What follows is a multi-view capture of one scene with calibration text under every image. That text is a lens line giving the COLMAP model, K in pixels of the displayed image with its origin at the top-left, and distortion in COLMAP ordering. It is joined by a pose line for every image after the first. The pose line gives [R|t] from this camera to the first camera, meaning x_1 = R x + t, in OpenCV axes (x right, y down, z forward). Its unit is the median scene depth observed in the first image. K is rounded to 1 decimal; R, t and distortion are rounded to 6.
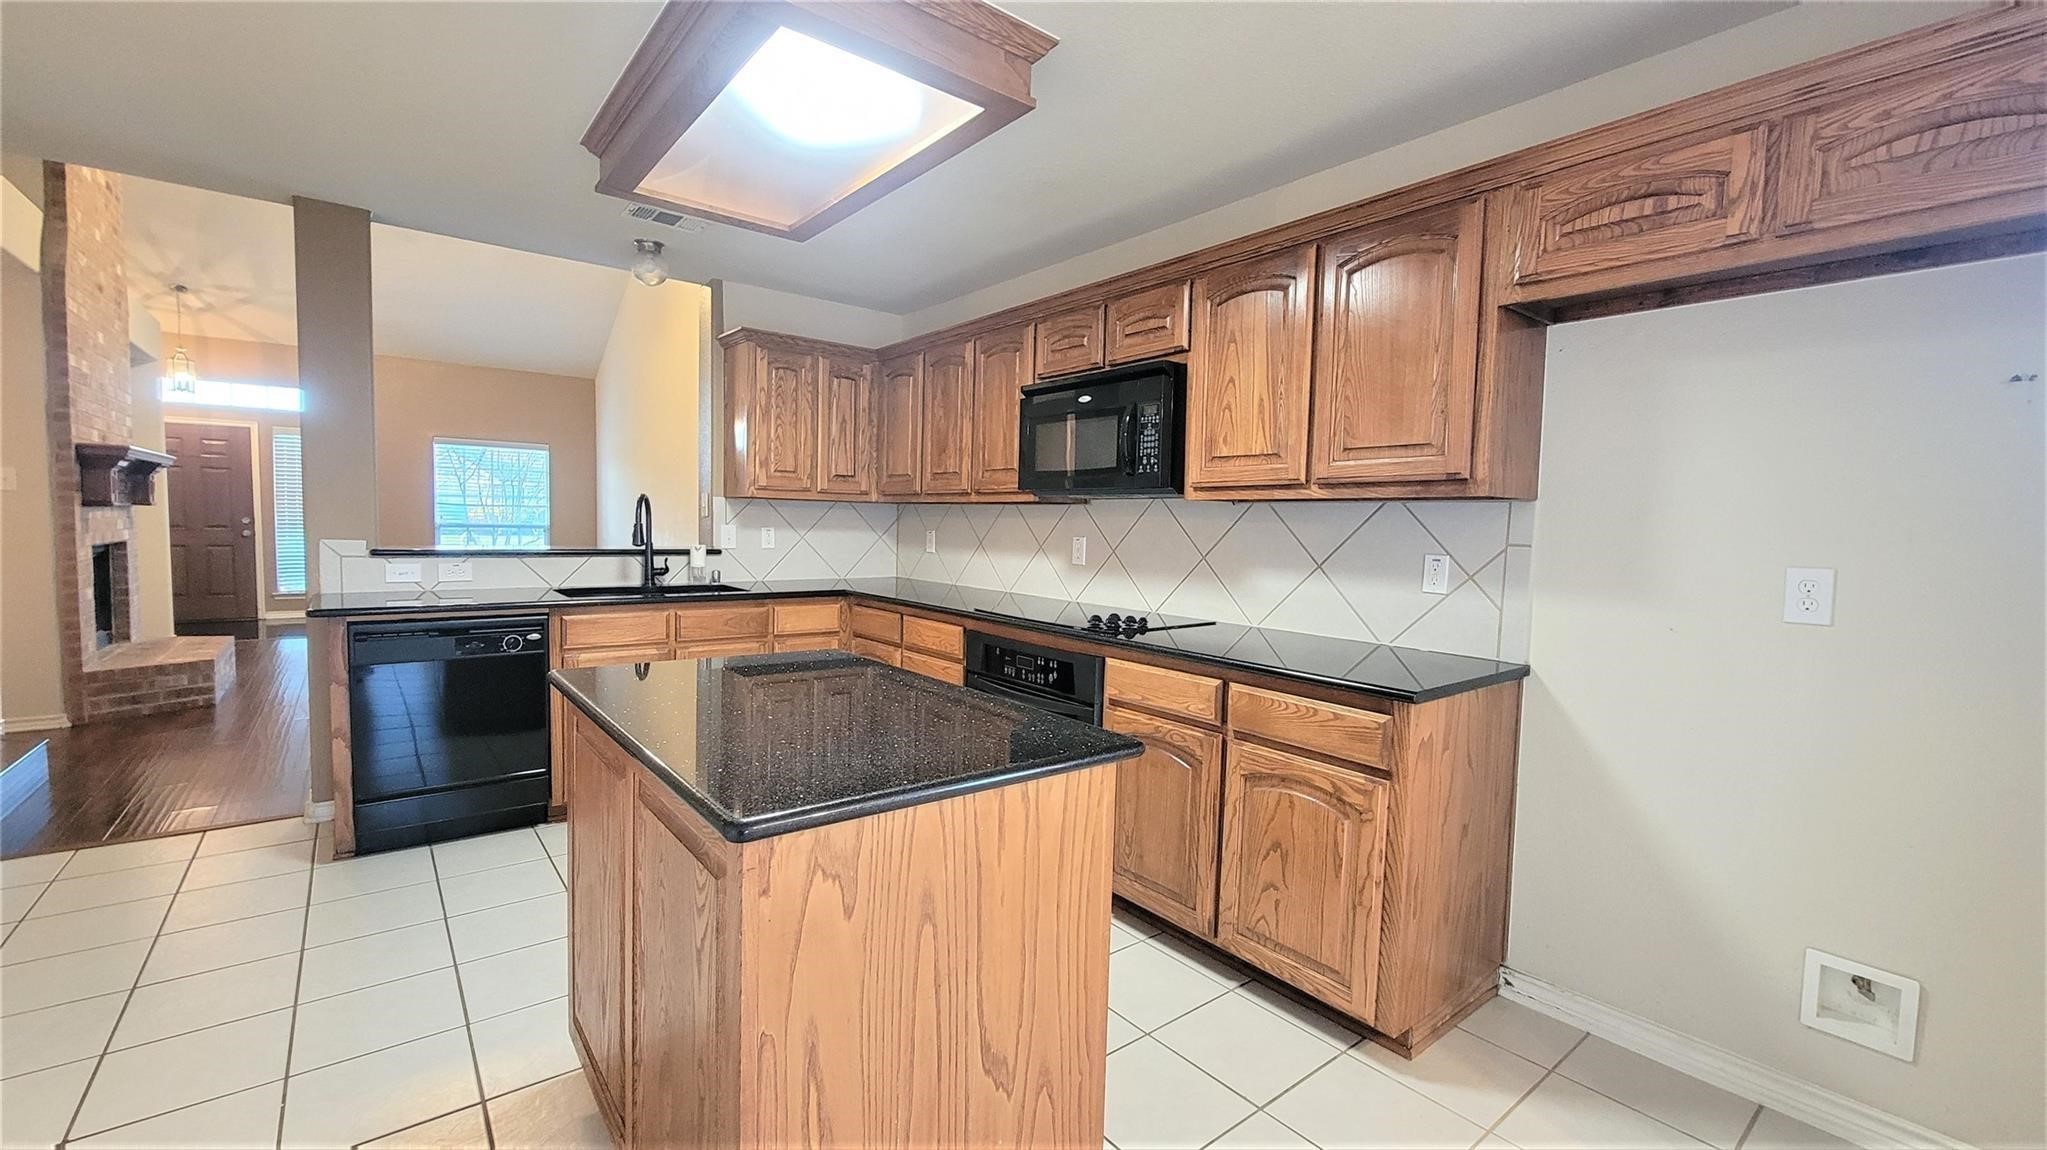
lens RADIAL K [[832.8, 0, 1016.4], [0, 832.8, 573.9], [0, 0, 1]] dist [0.003095, -0.002657]
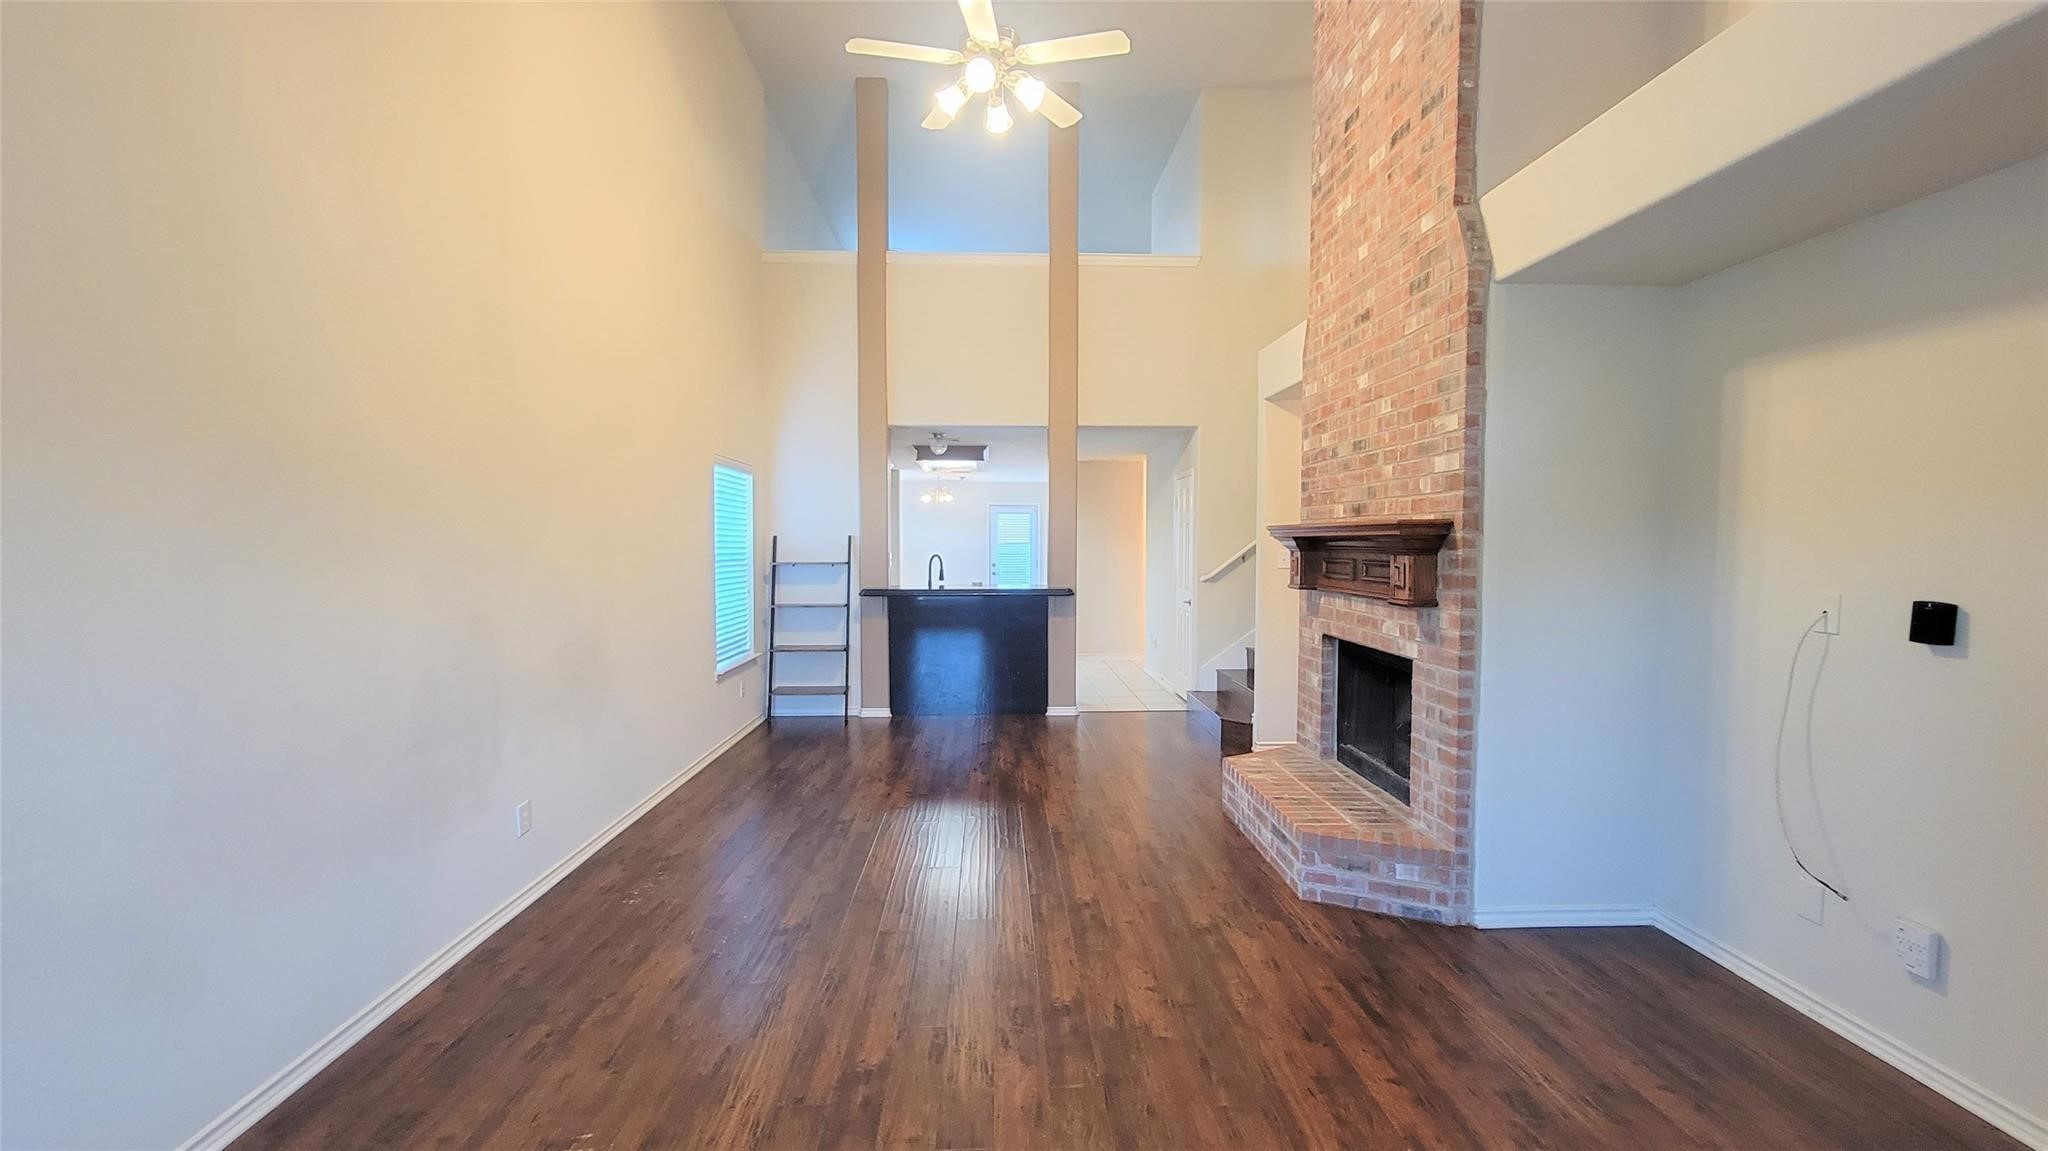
lens RADIAL K [[833.2, 0, 1017.9], [0, 833.2, 575.2], [0, 0, 1]] dist [0.003095, -0.002657]
pose [[-0.805519, -0.054329, 0.590074, -0.869640], [0.015920, 0.993445, 0.113200, -0.130350], [-0.592356, 0.100579, -0.799374, 1.216769]]
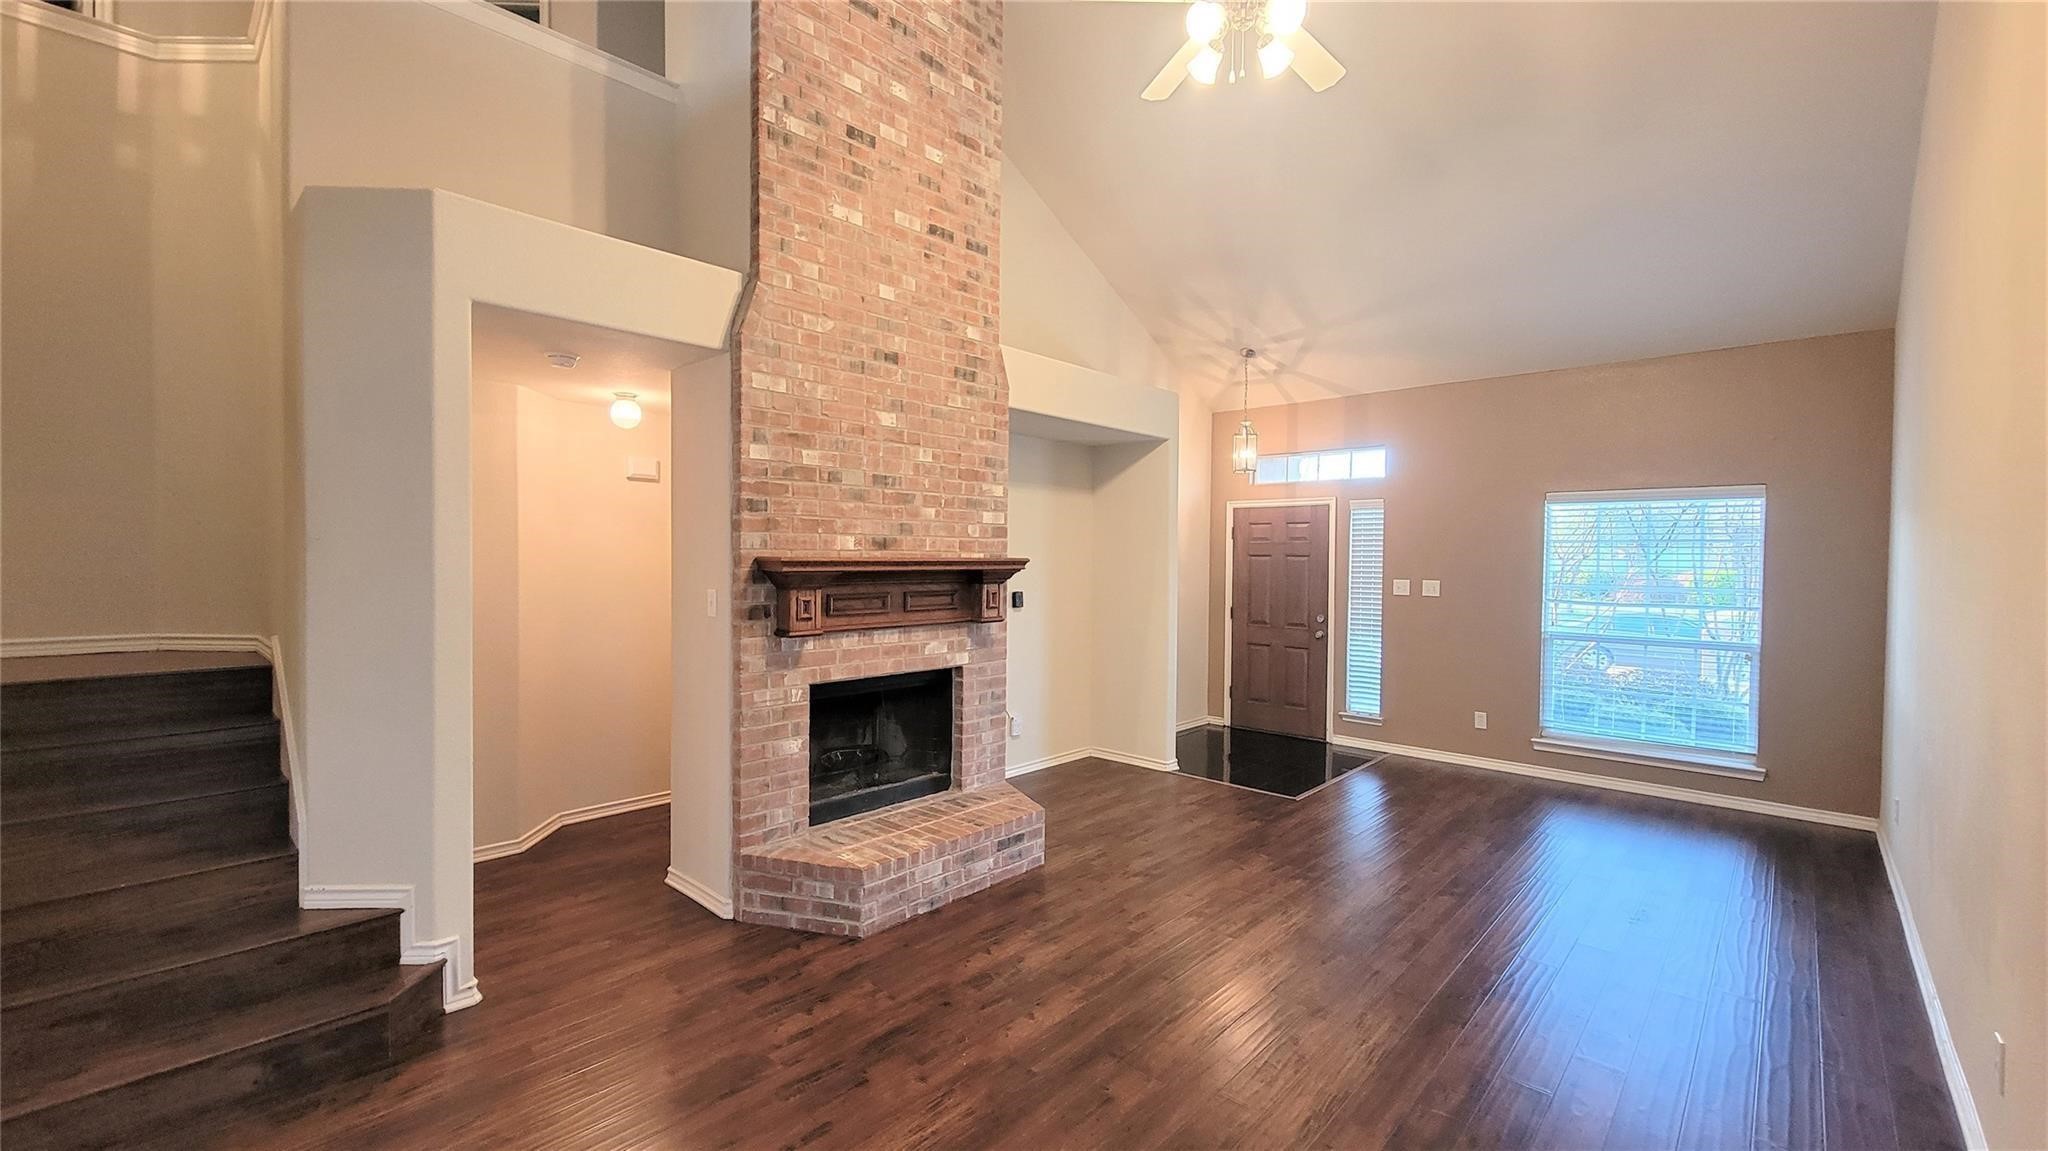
lens RADIAL K [[833.2, 0, 1020.8], [0, 833.2, 574.2], [0, 0, 1]] dist [0.003095, -0.002657]
pose [[0.155944, -0.002856, -0.987762, -0.192737], [-0.069061, 0.997517, -0.013787, -0.087862], [0.985349, 0.070366, 0.155360, 0.671830]]
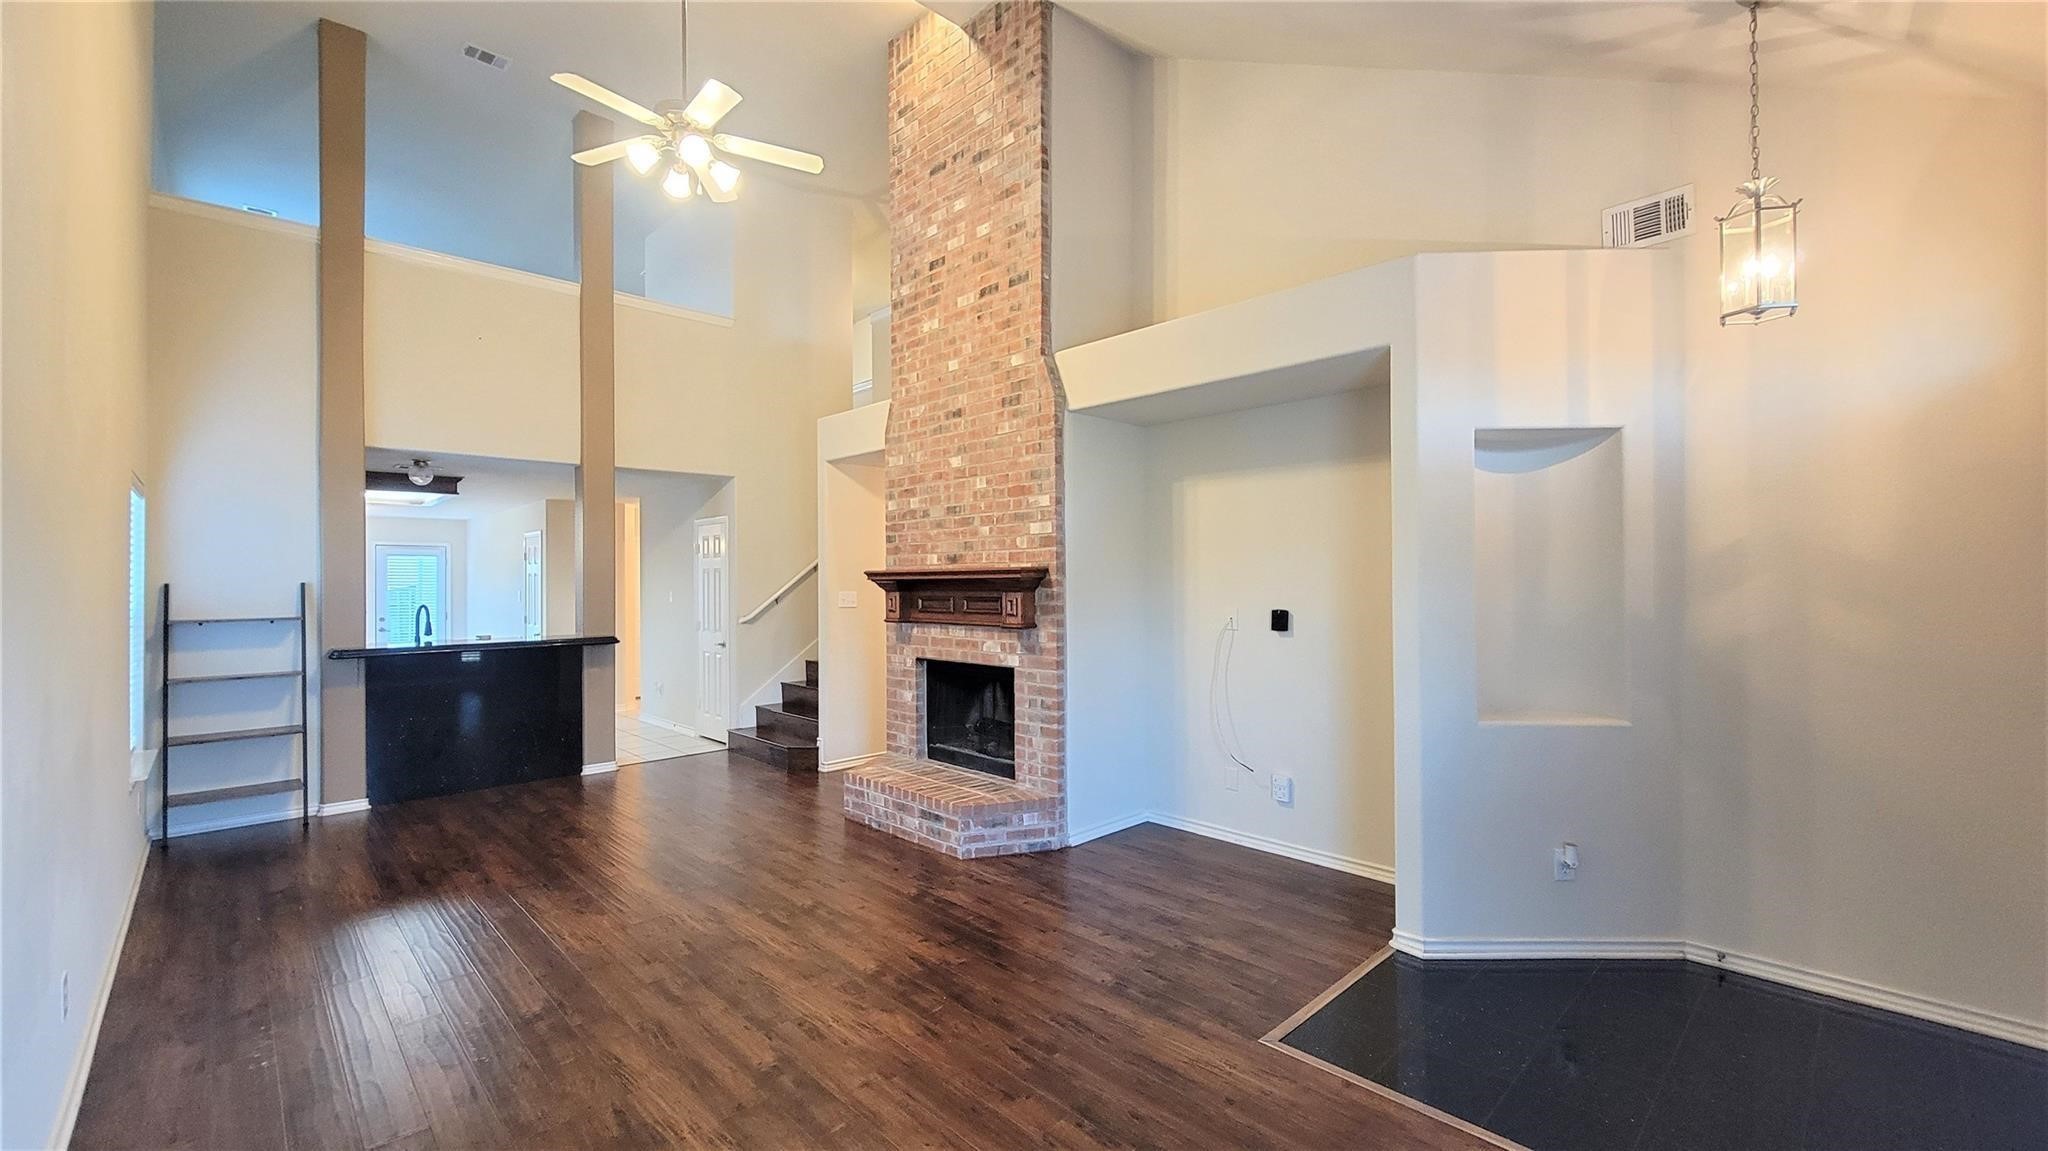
lens RADIAL K [[833.2, 0, 1019.4], [0, 833.2, 573.9], [0, 0, 1]] dist [0.003095, -0.002657]
pose [[-0.995103, -0.020555, -0.096680, -0.717877], [-0.025889, 0.998192, 0.054241, -0.134556], [0.095391, 0.056478, -0.993836, 1.353712]]
